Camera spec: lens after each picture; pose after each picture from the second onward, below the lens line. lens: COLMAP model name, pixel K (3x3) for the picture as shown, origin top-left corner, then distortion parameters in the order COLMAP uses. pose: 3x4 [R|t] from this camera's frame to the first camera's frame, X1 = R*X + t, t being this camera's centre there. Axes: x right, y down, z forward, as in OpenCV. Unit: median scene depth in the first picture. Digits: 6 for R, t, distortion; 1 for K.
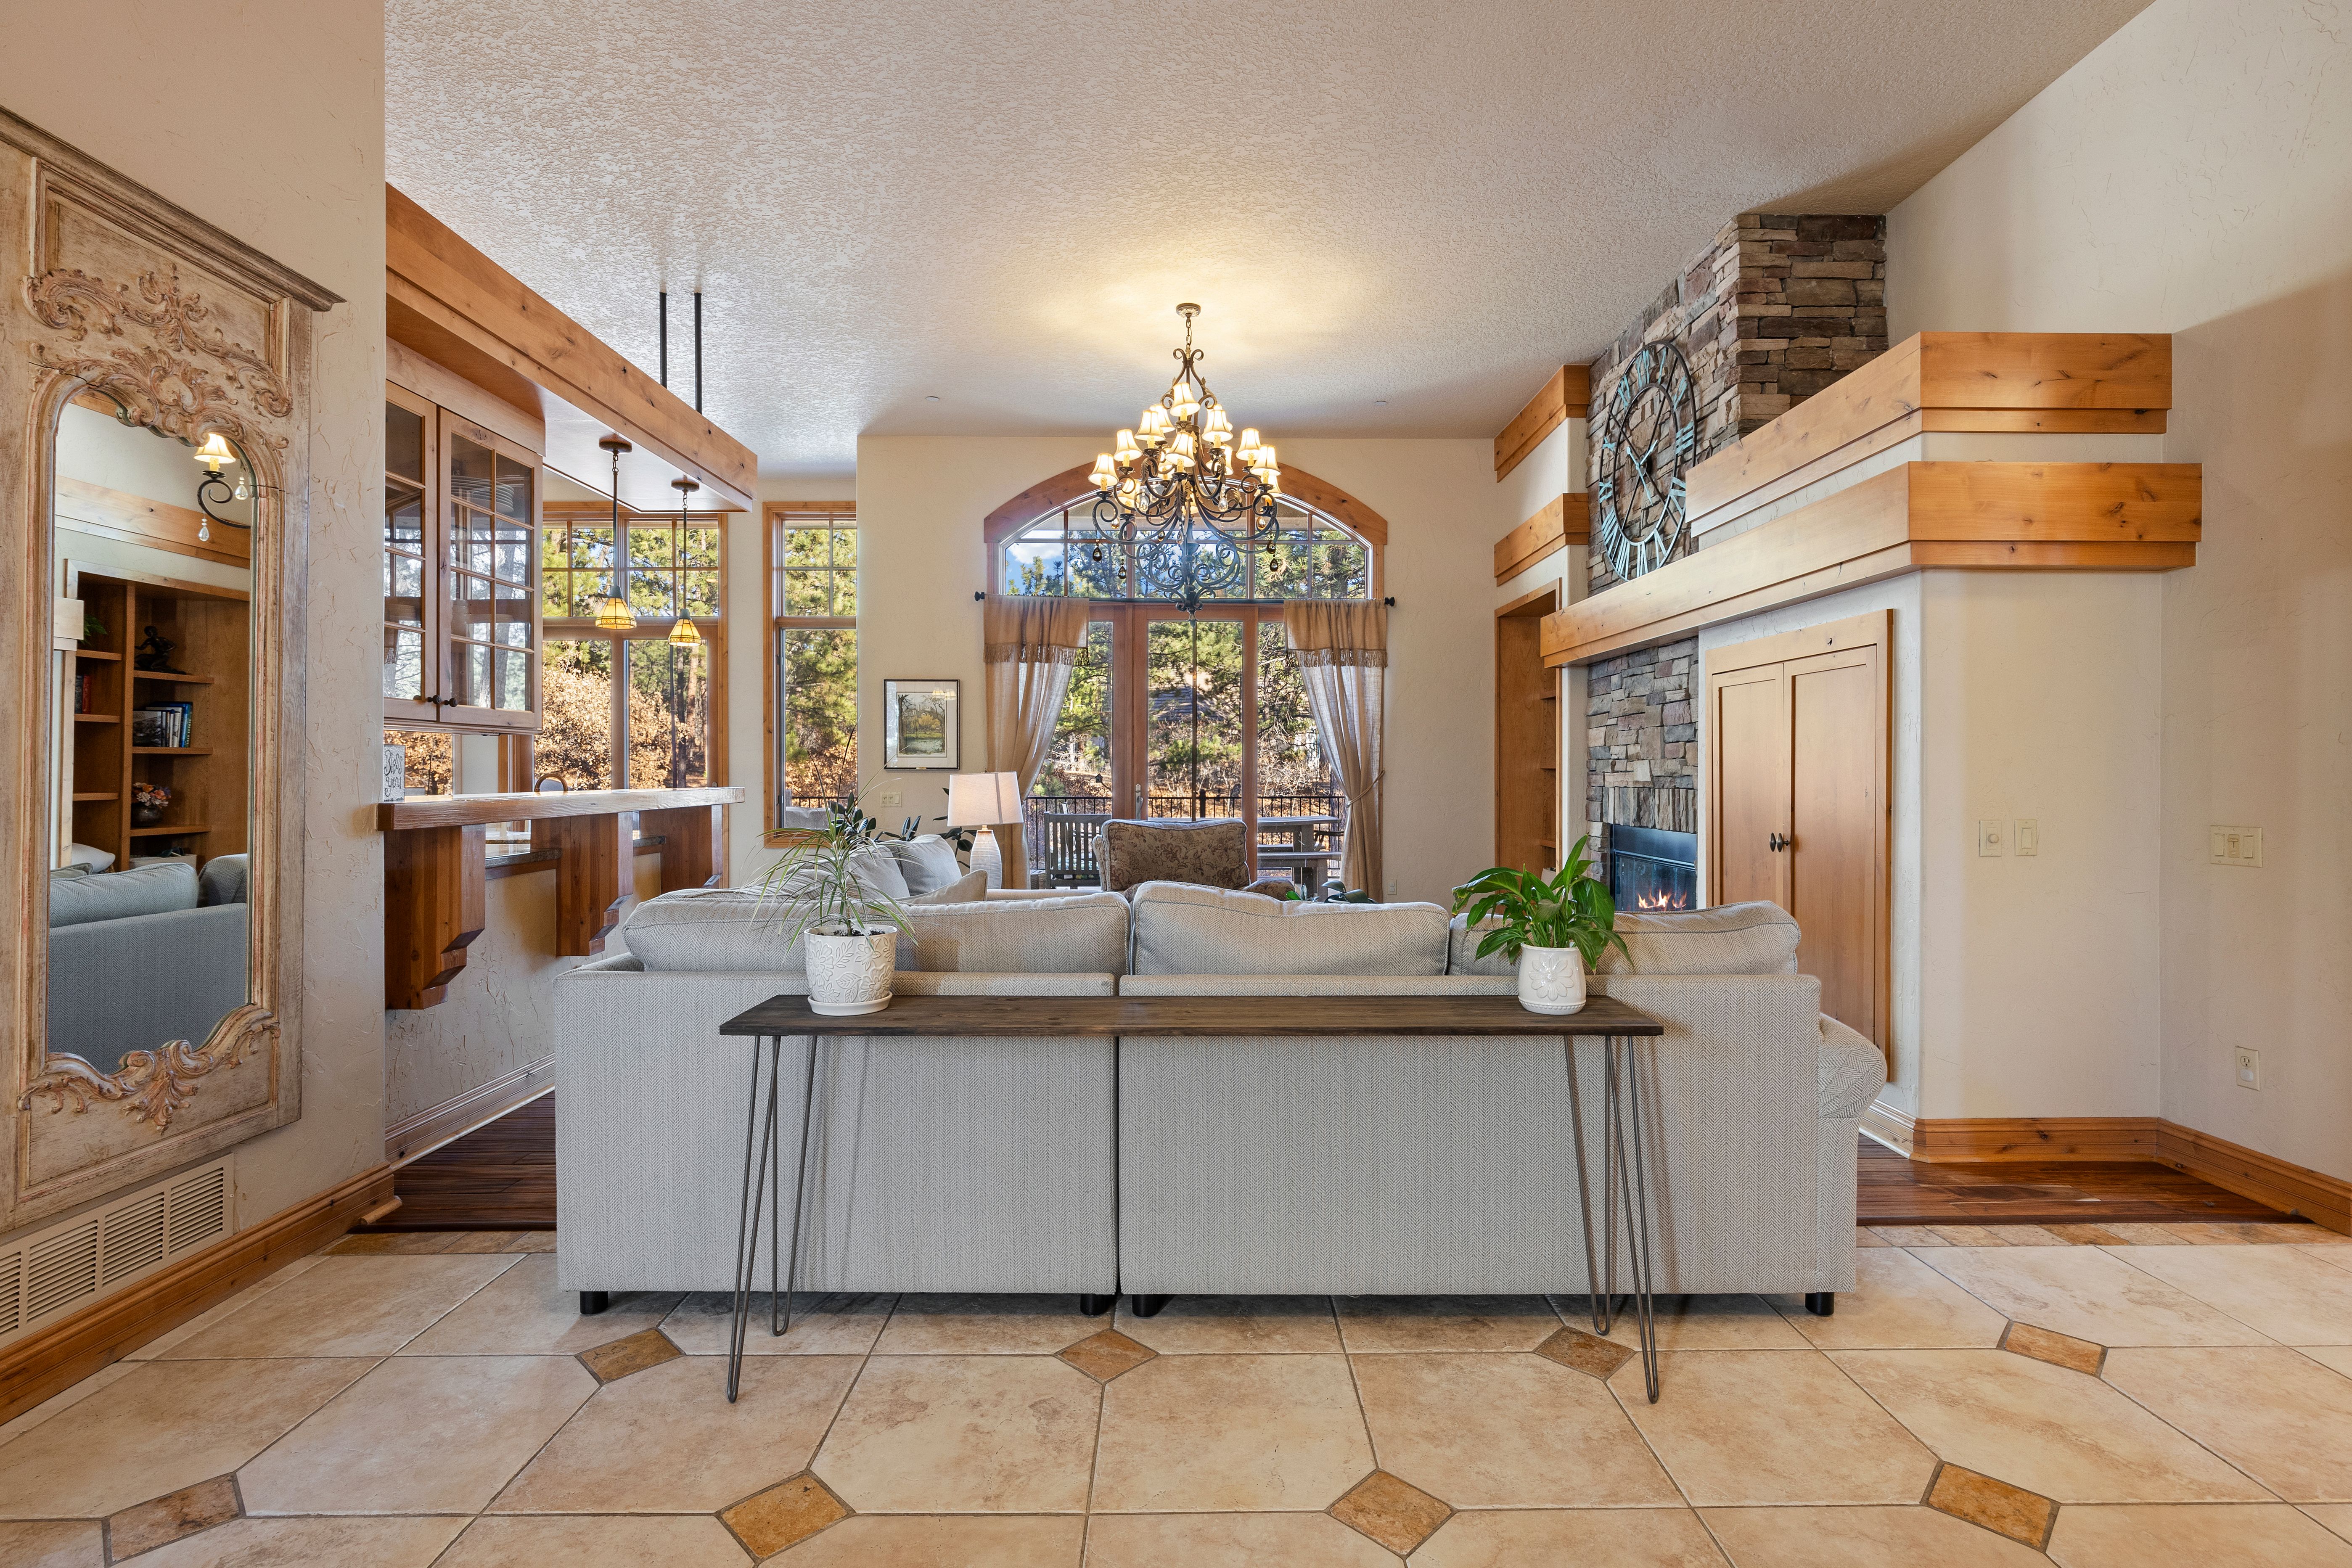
lens RADIAL K [[1112.5, 0, 1192.6], [0, 1112.5, 784.5], [0, 0, 1]] dist [-0.008708, 0.003416]
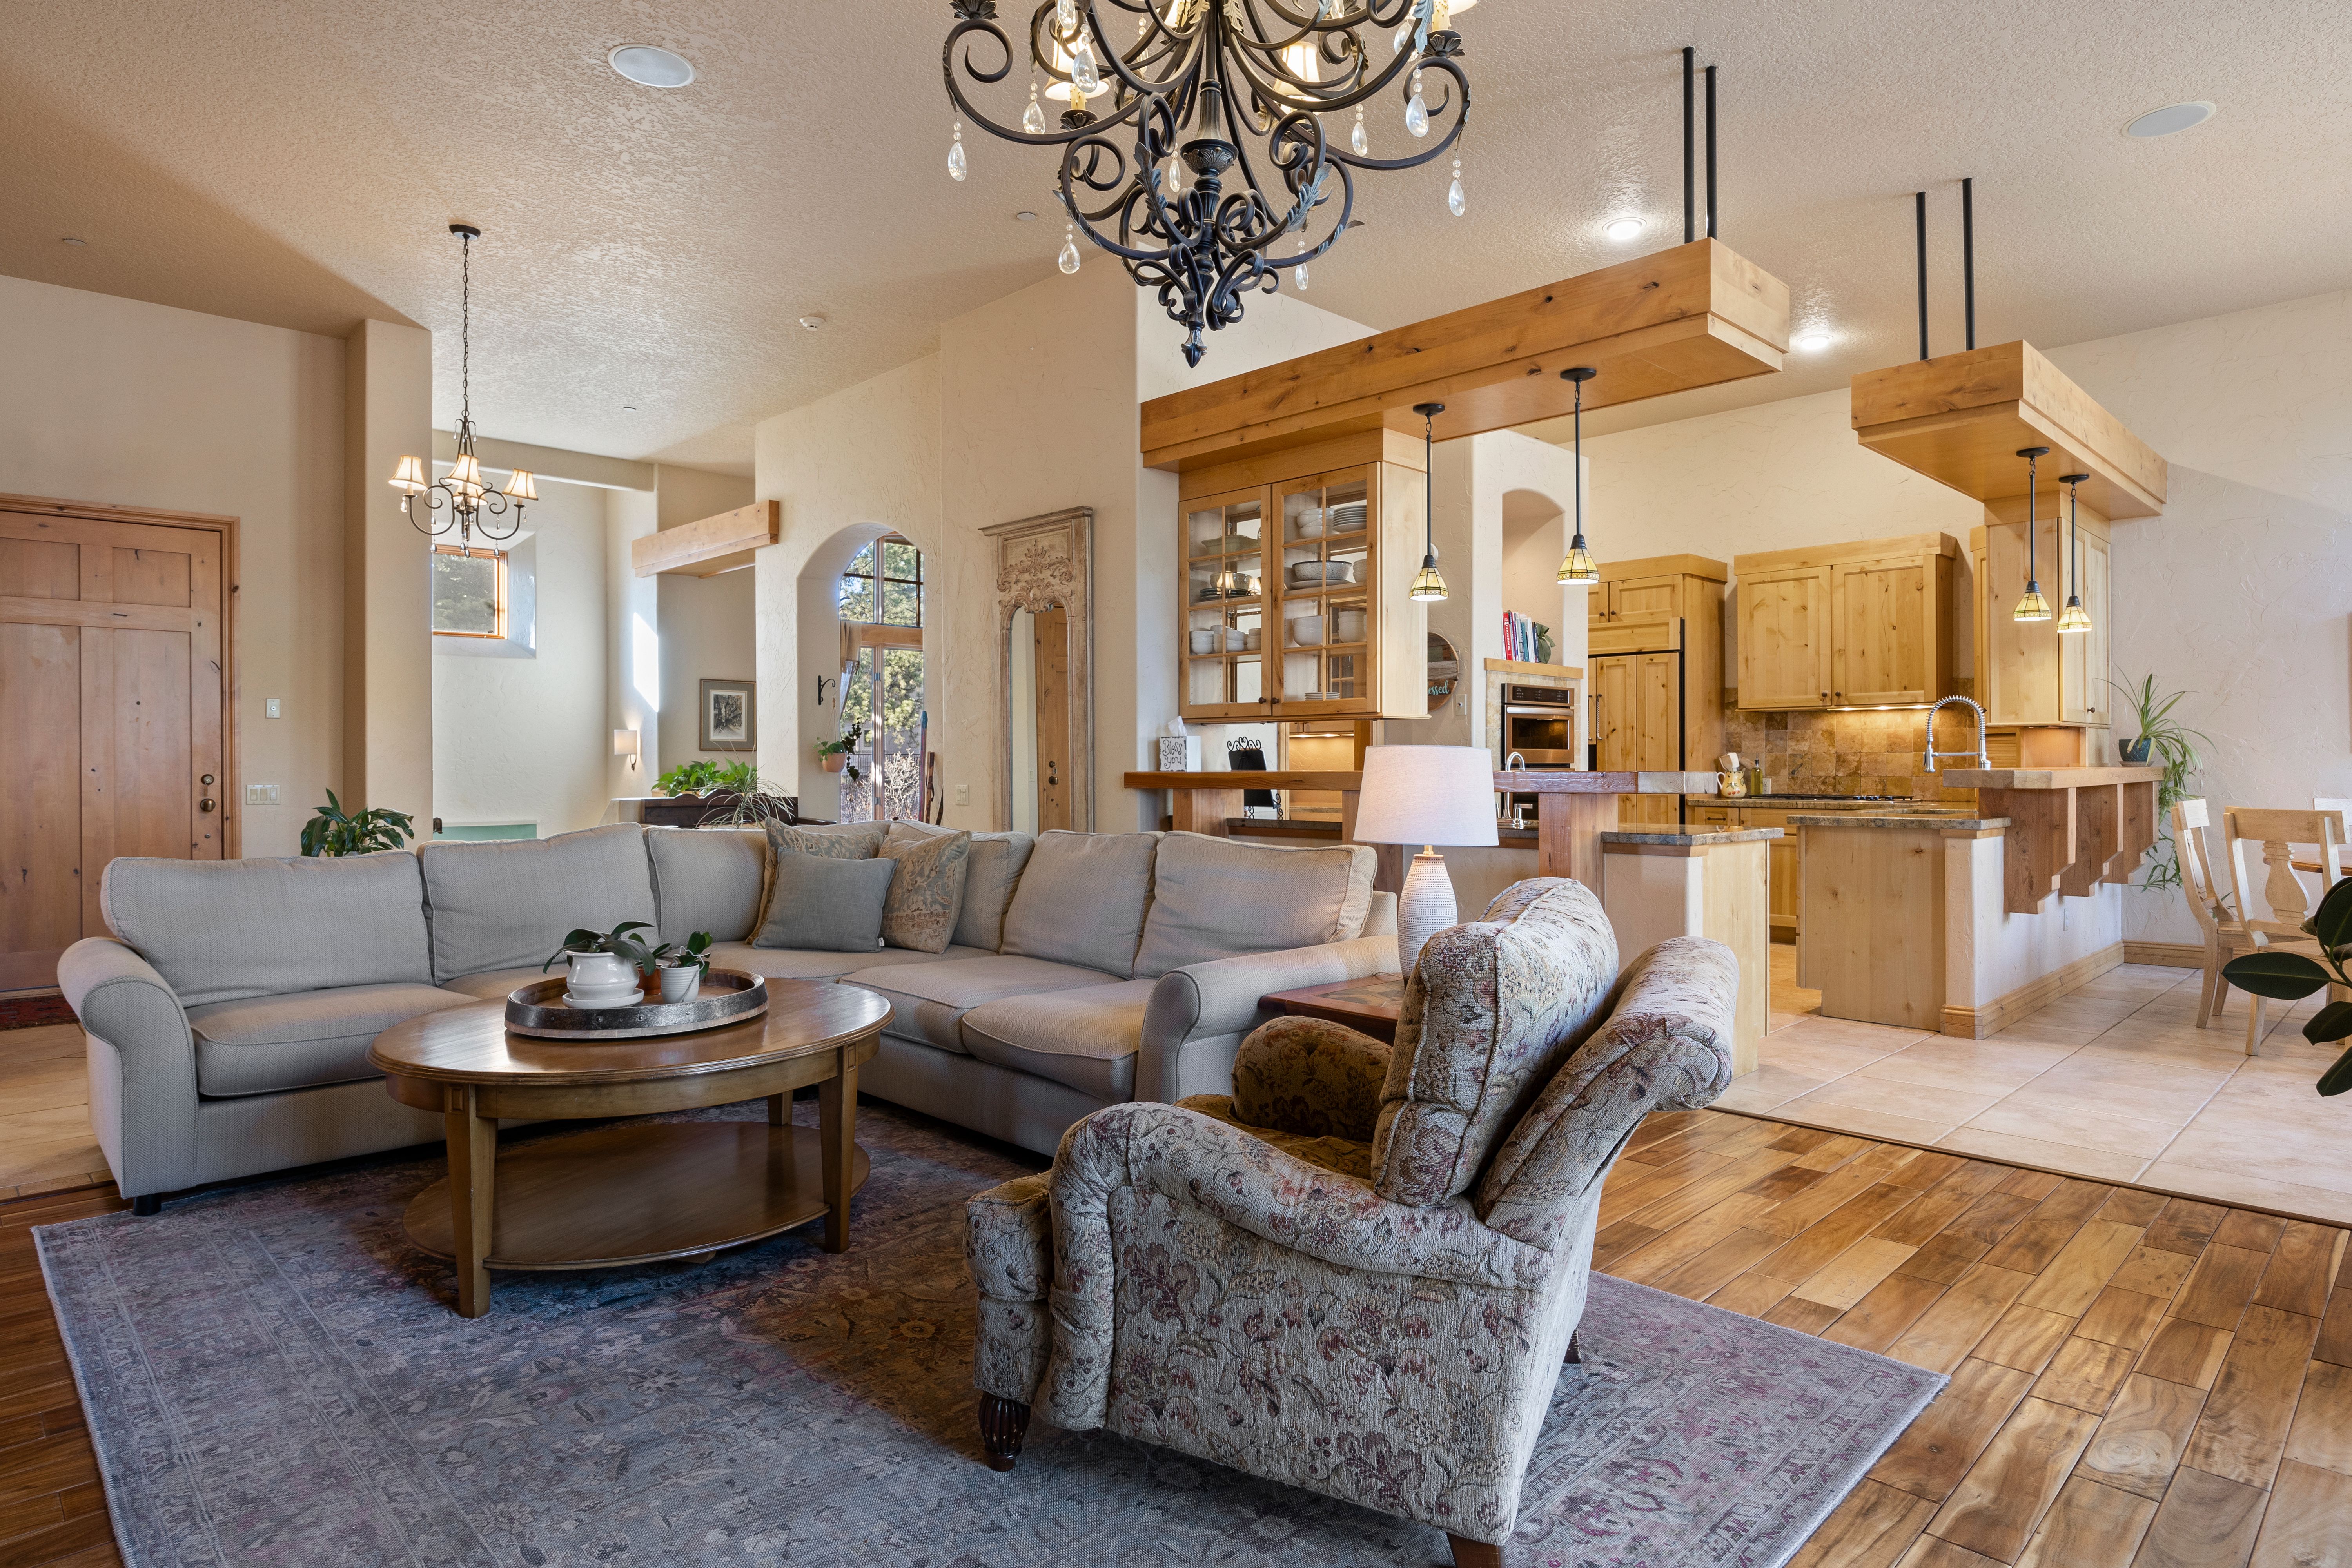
lens RADIAL K [[1295.3, 0, 1196.8], [0, 1295.3, 775.1], [0, 0, 1]] dist [-0.000764, 0.000588]
pose [[-0.708236, 0.010157, -0.705902, 0.765267], [-0.003903, 0.999825, 0.018302, -0.019121], [0.705964, 0.015718, -0.708073, 3.096643]]
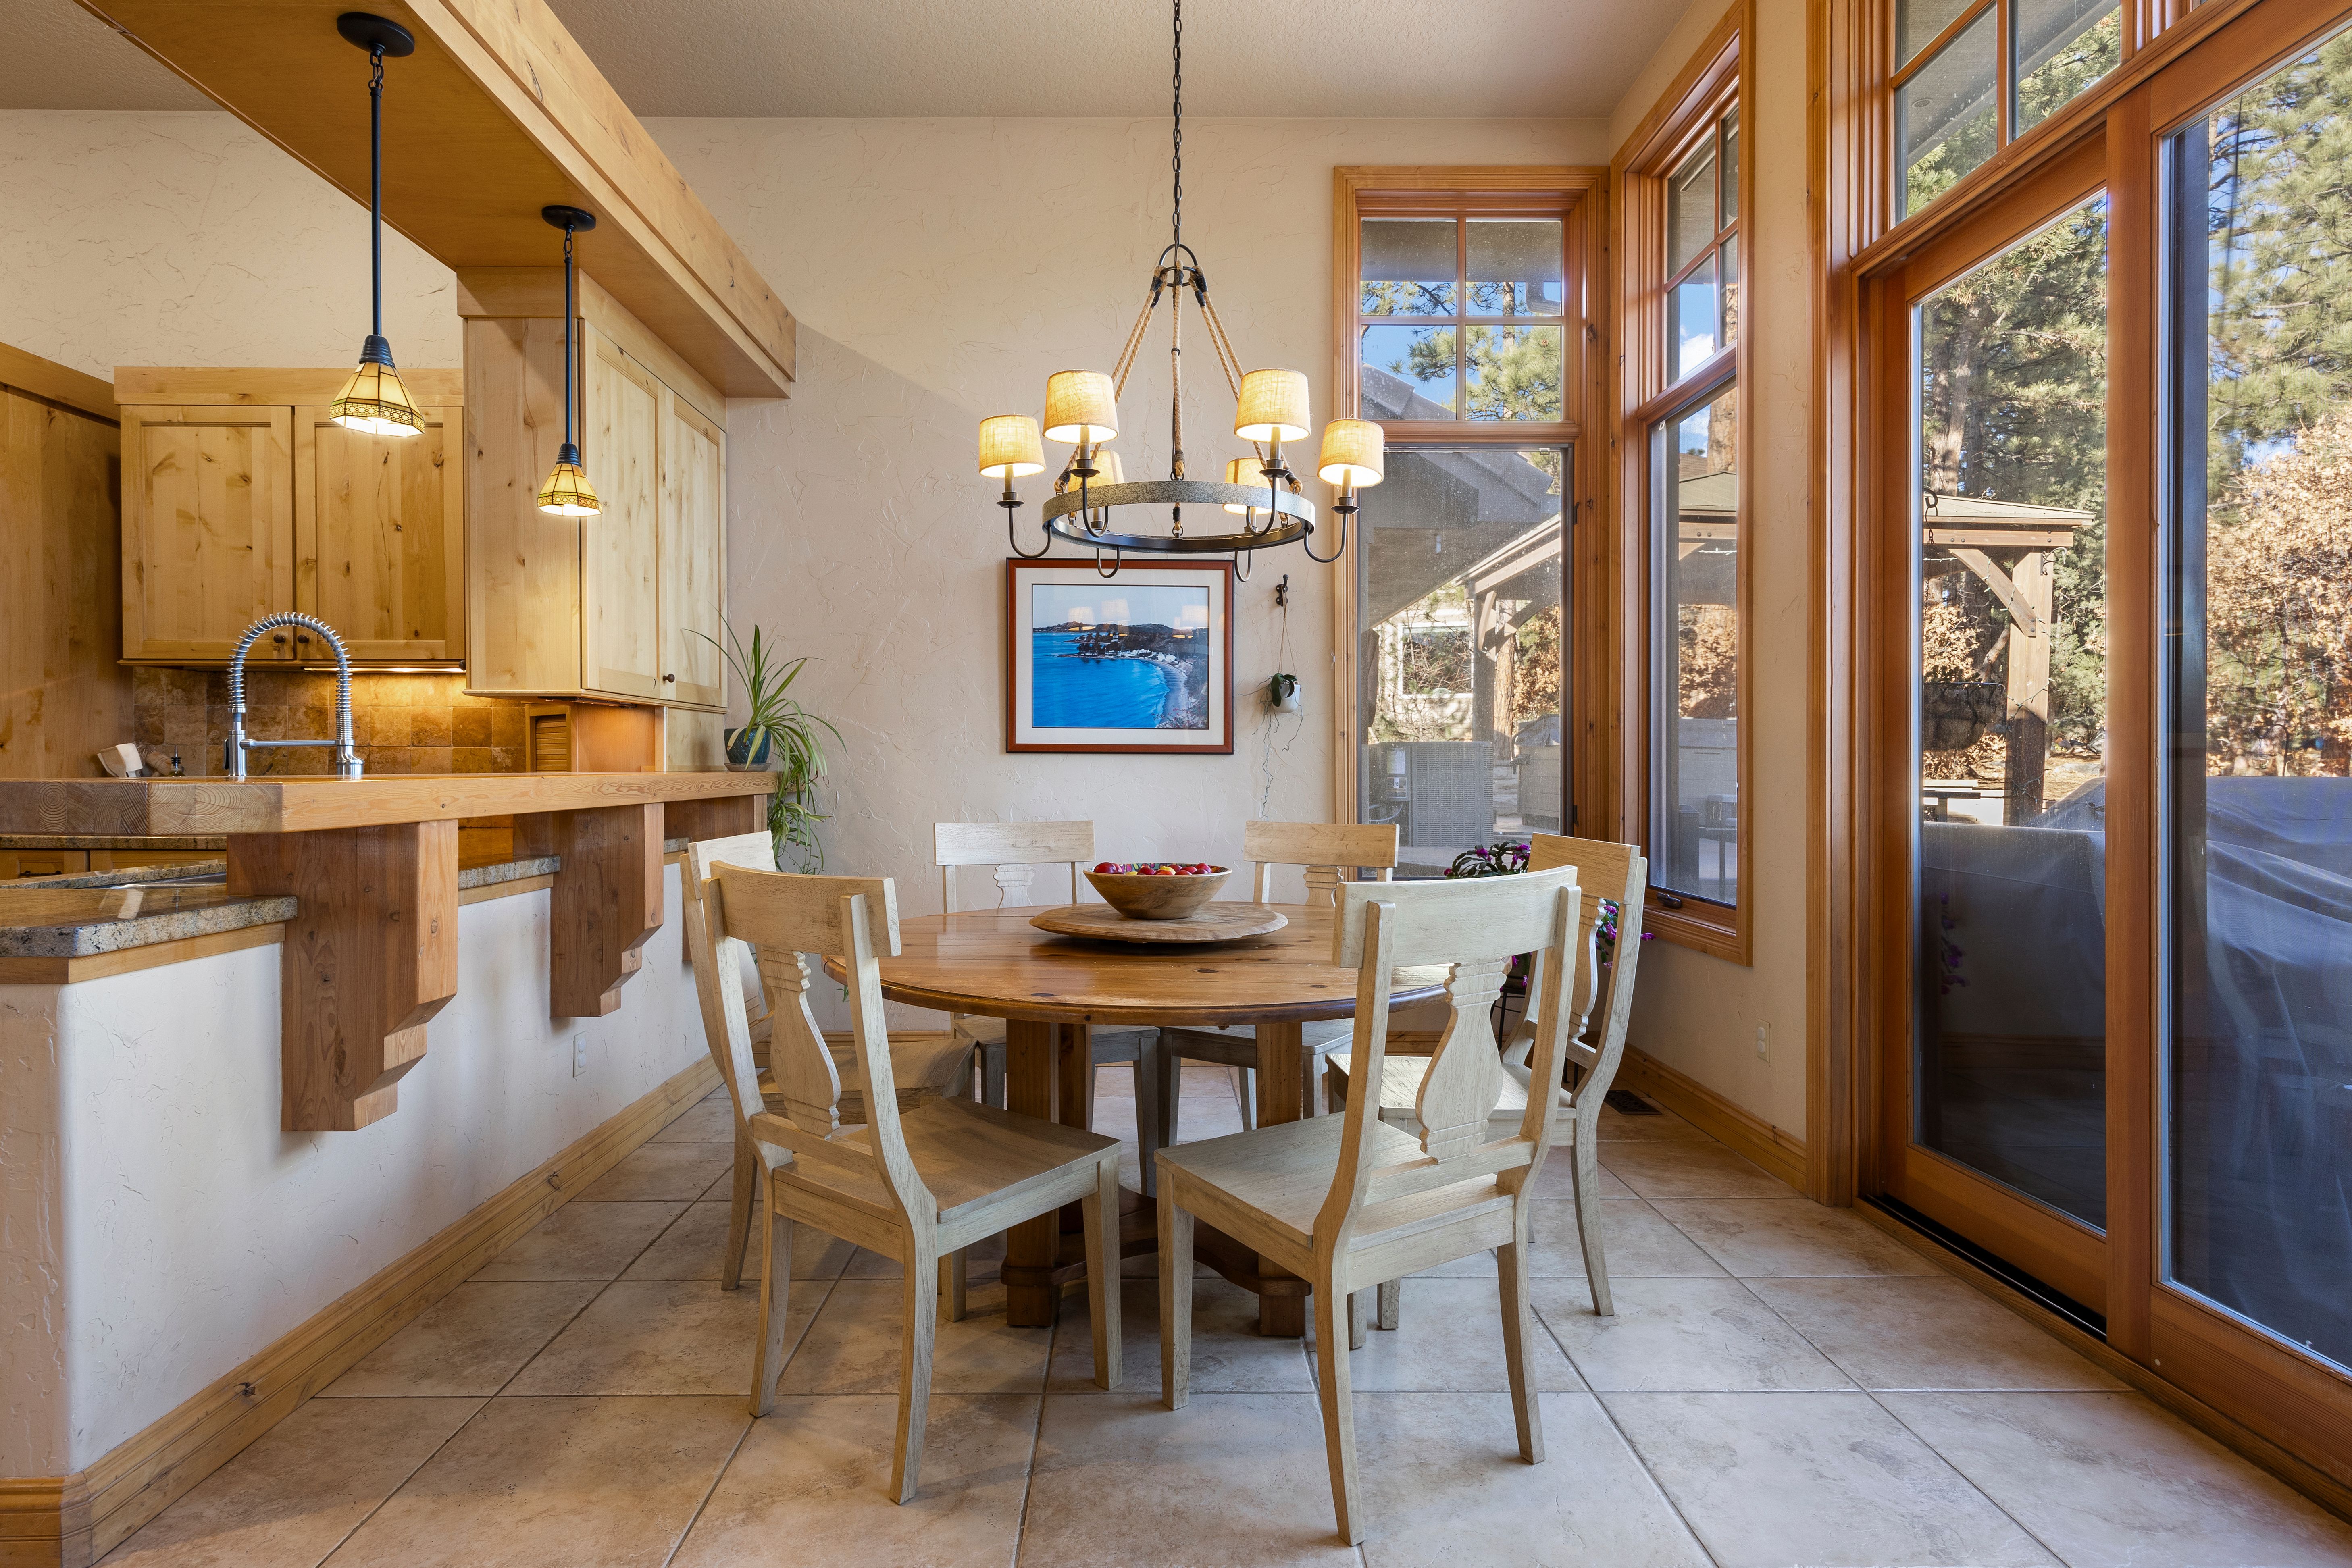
lens RADIAL K [[1221.3, 0, 1144.0], [0, 1221.3, 777.1], [0, 0, 1]] dist [-0.001546, 0.002740]
pose [[0.005935, 0.010017, -0.999932, -1.056238], [-0.014500, 0.999846, 0.009930, -0.010511], [0.999877, 0.014440, 0.006079, 3.091359]]
